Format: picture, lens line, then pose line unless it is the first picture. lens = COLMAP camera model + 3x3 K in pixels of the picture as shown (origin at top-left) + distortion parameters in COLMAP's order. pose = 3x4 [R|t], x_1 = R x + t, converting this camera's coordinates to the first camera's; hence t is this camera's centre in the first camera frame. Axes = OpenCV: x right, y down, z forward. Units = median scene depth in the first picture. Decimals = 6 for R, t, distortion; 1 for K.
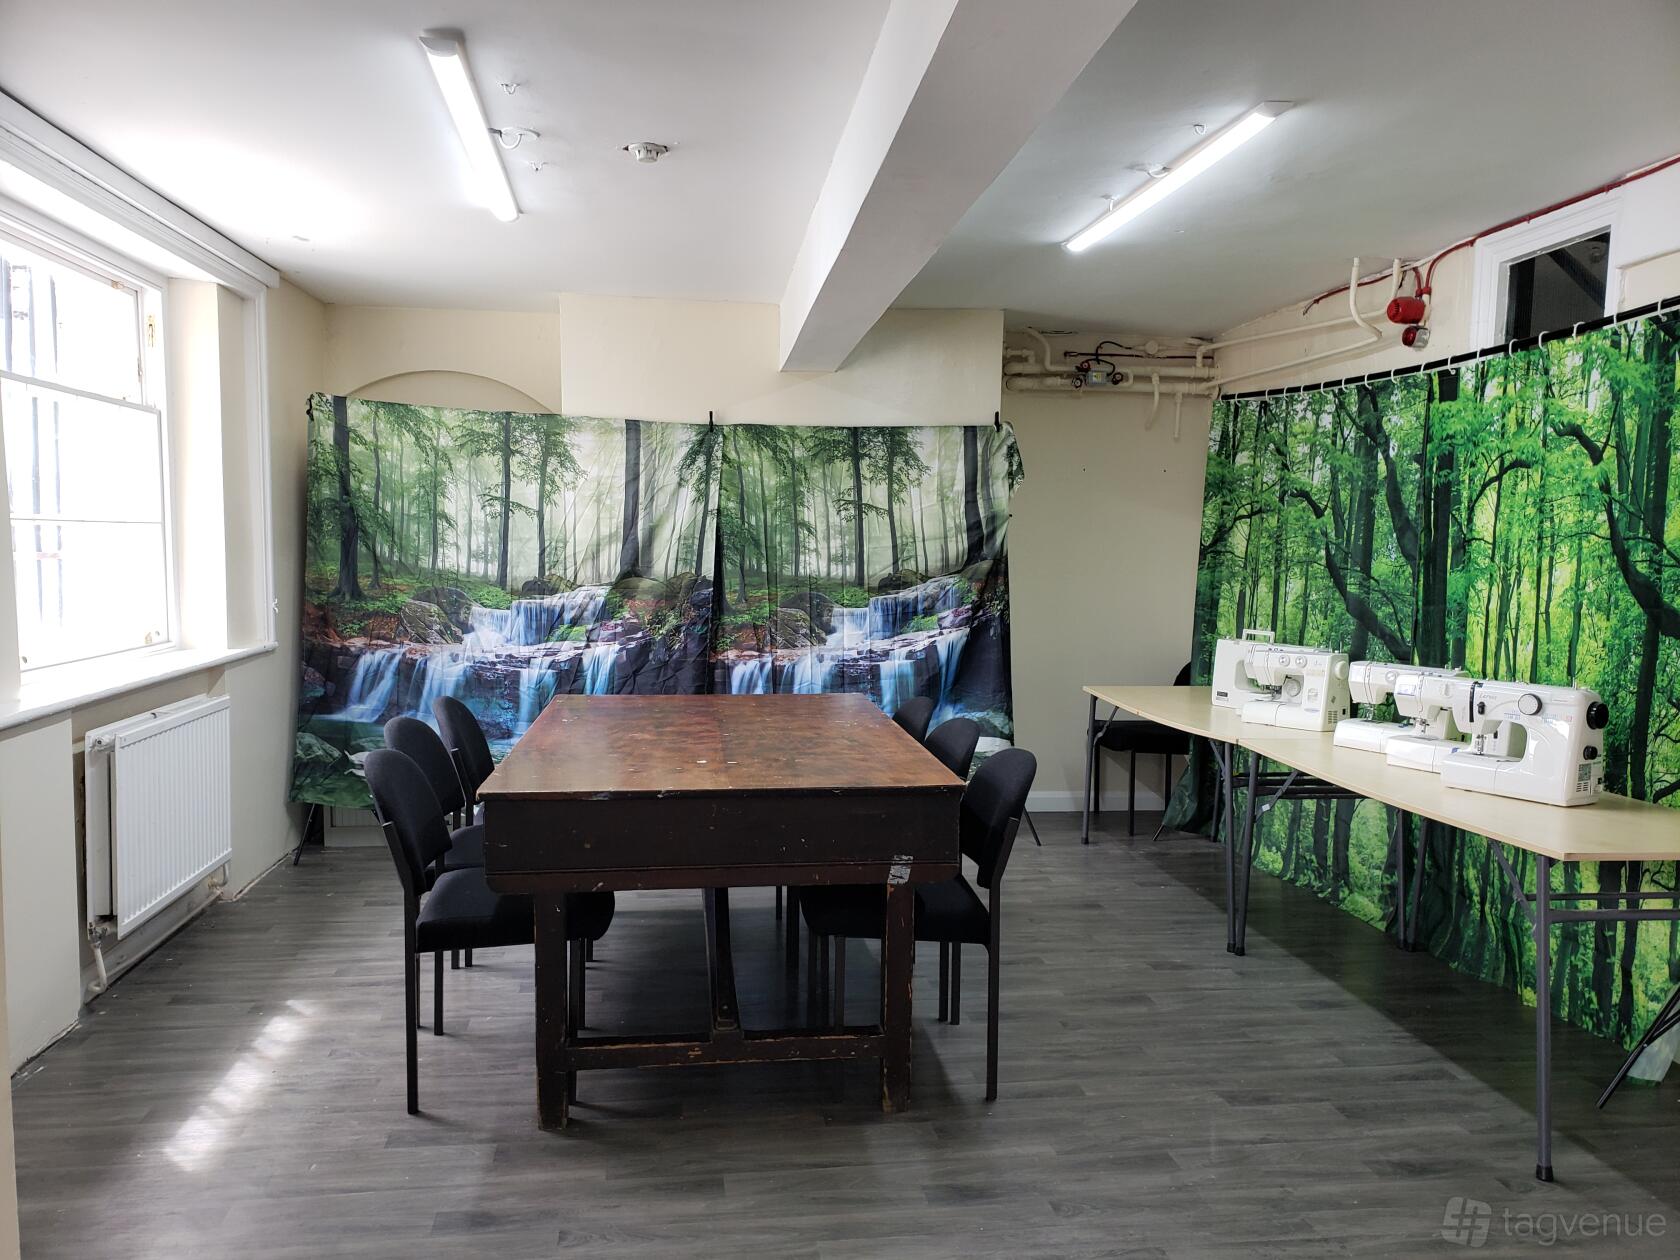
lens RADIAL K [[1250.9, 0, 840.3], [0, 1250.9, 624.7], [0, 0, 1]] dist [-0.024389, 0.005627]
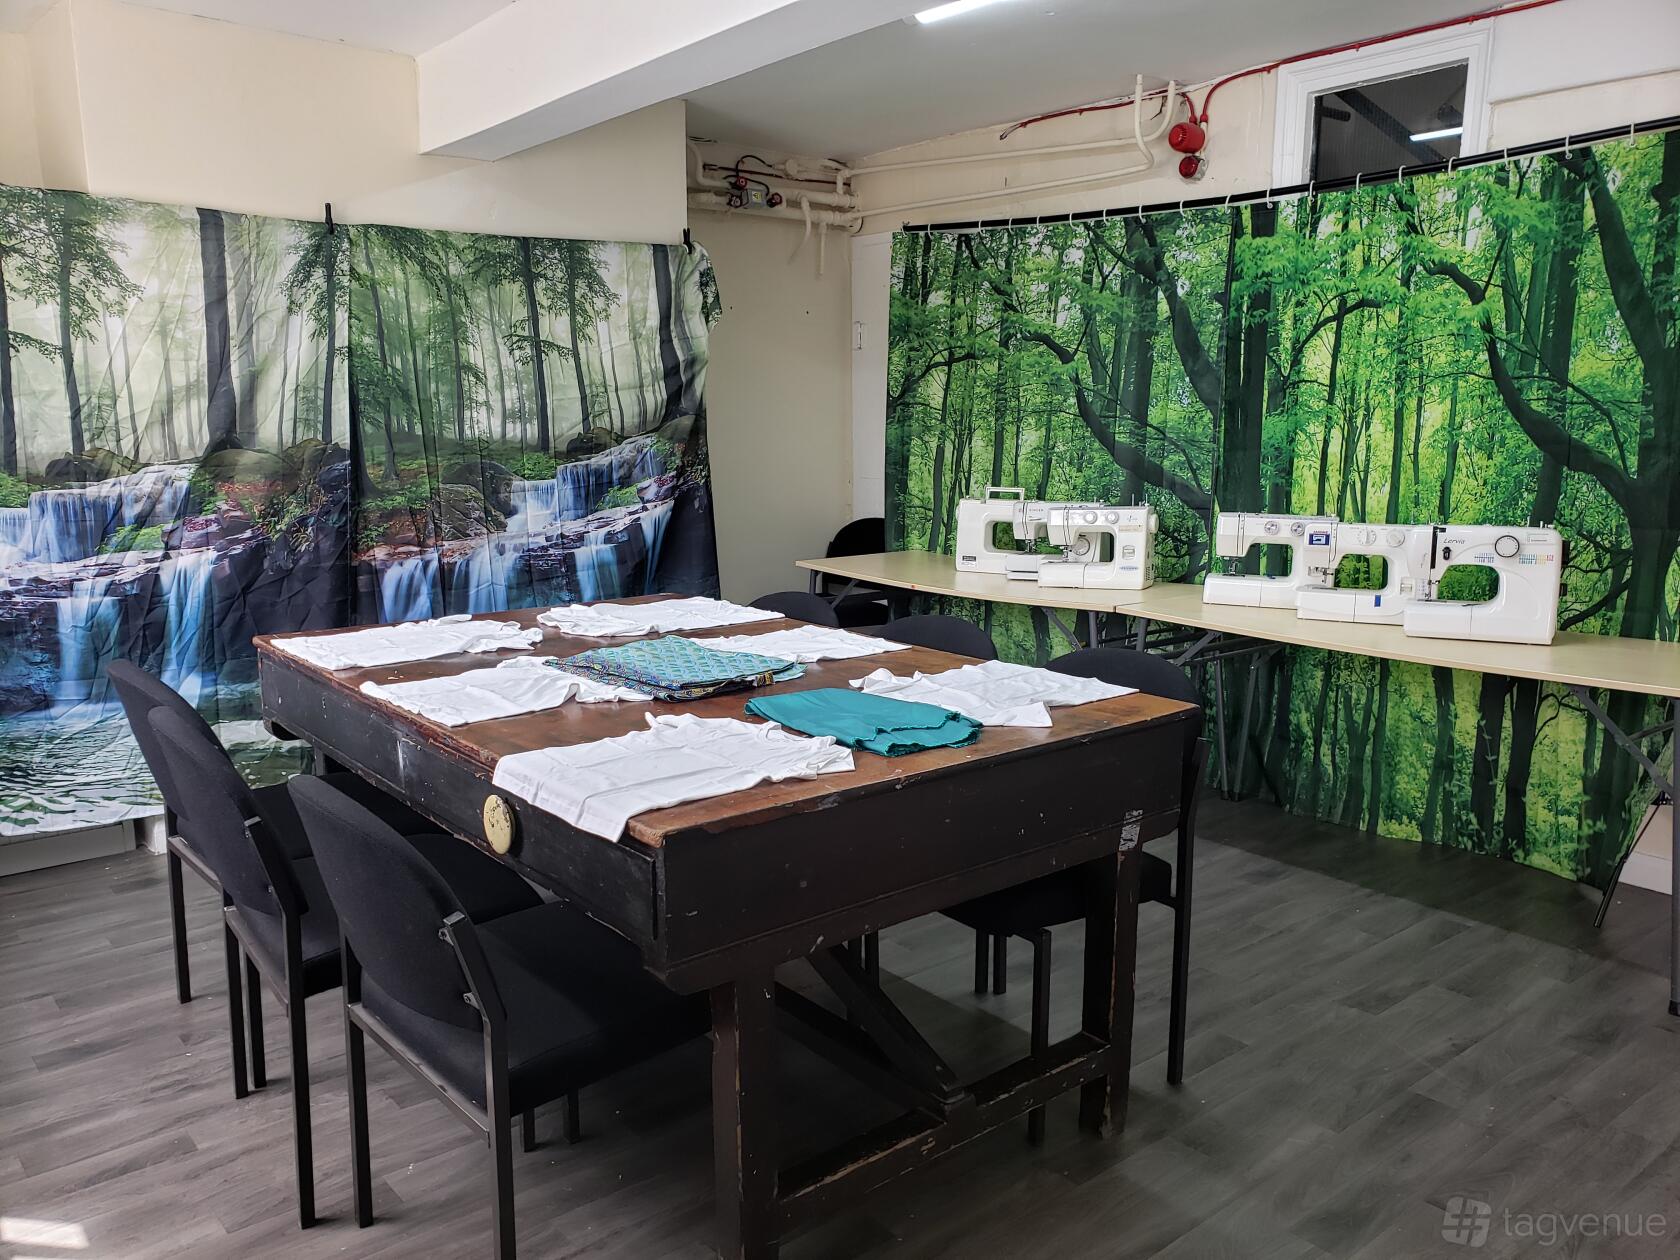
lens RADIAL K [[1250.9, 0, 833.1], [0, 1250.9, 631.1], [0, 0, 1]] dist [-0.024389, 0.005627]
pose [[0.851087, -0.103564, 0.514709, -0.330916], [0.045142, 0.991156, 0.124786, -0.012863], [-0.523080, -0.082969, 0.848236, 0.342729]]
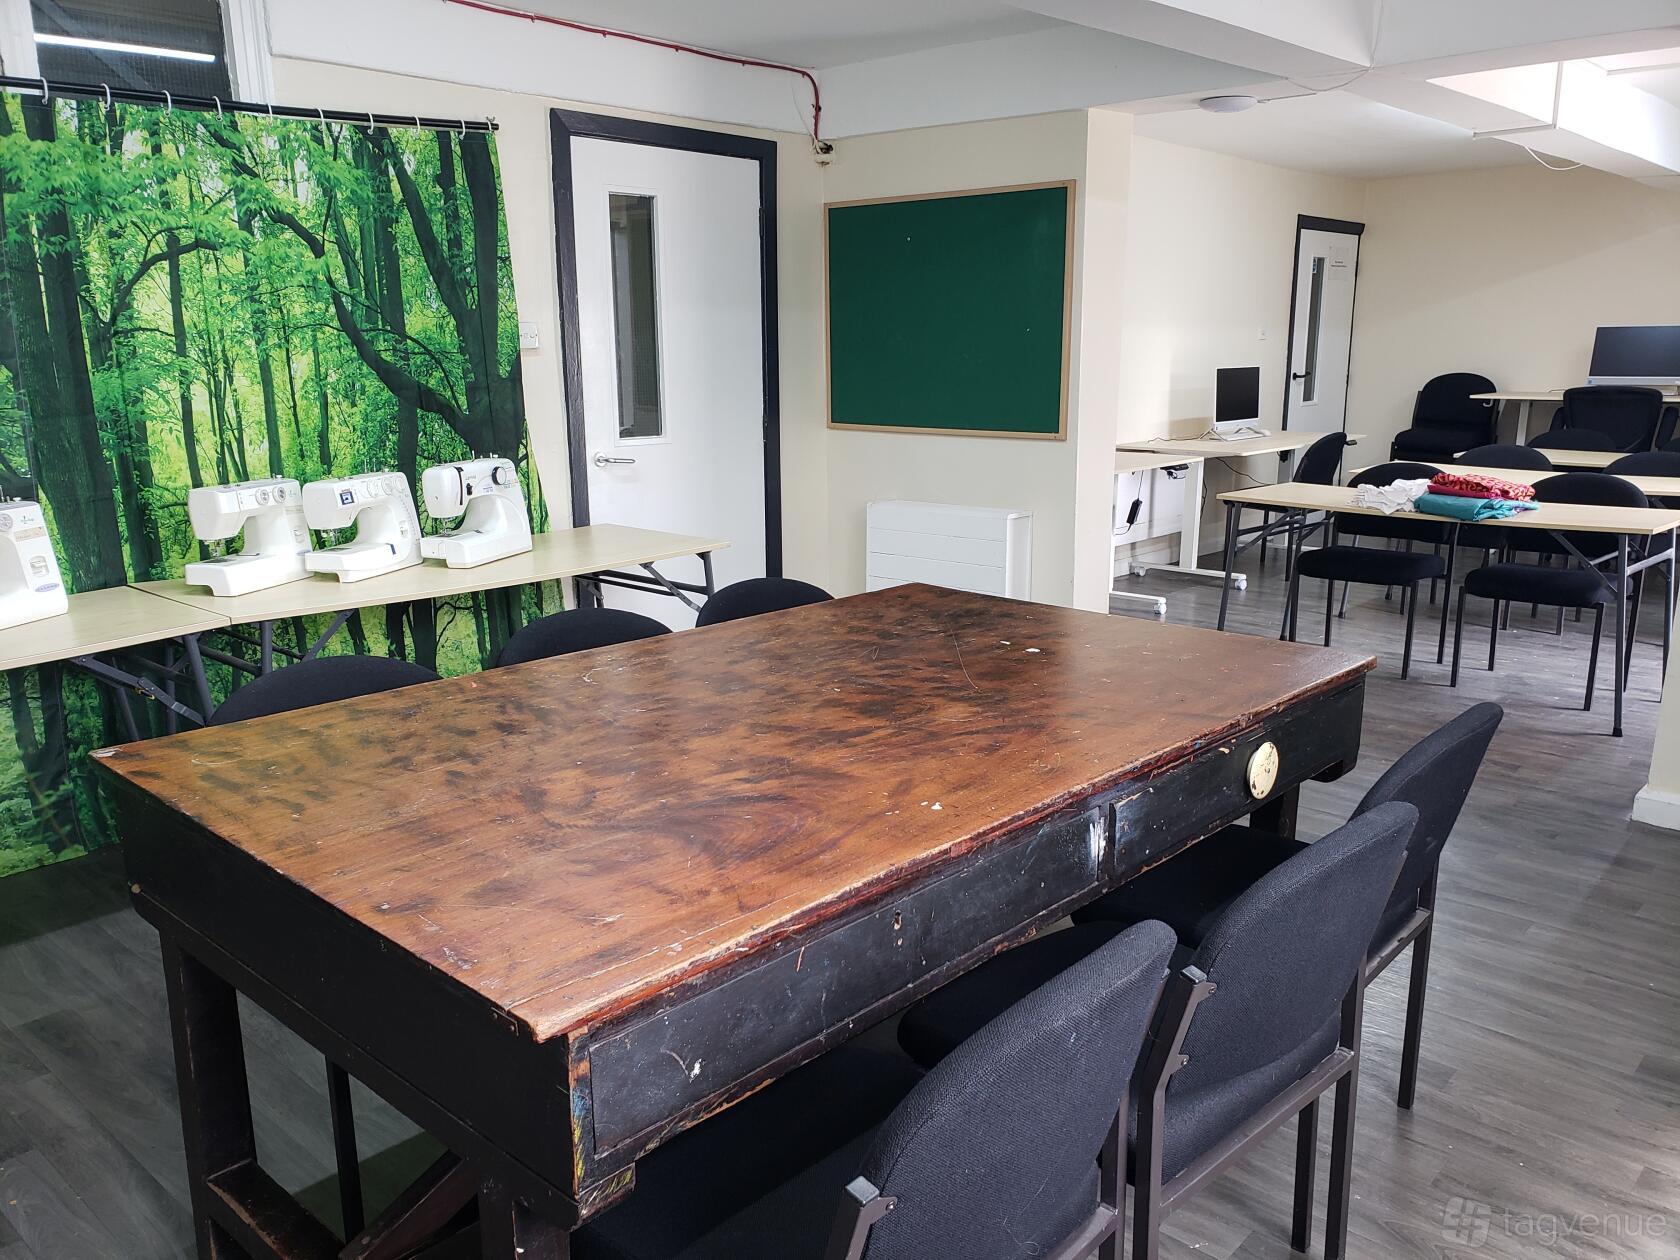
lens RADIAL K [[1250.9, 0, 849.9], [0, 1250.9, 638.7], [0, 0, 1]] dist [-0.024389, 0.005627]
pose [[-0.658819, -0.176777, 0.731237, -0.437125], [0.046467, 0.960582, 0.274086, -0.075085], [-0.750865, 0.214552, -0.624636, 1.199908]]
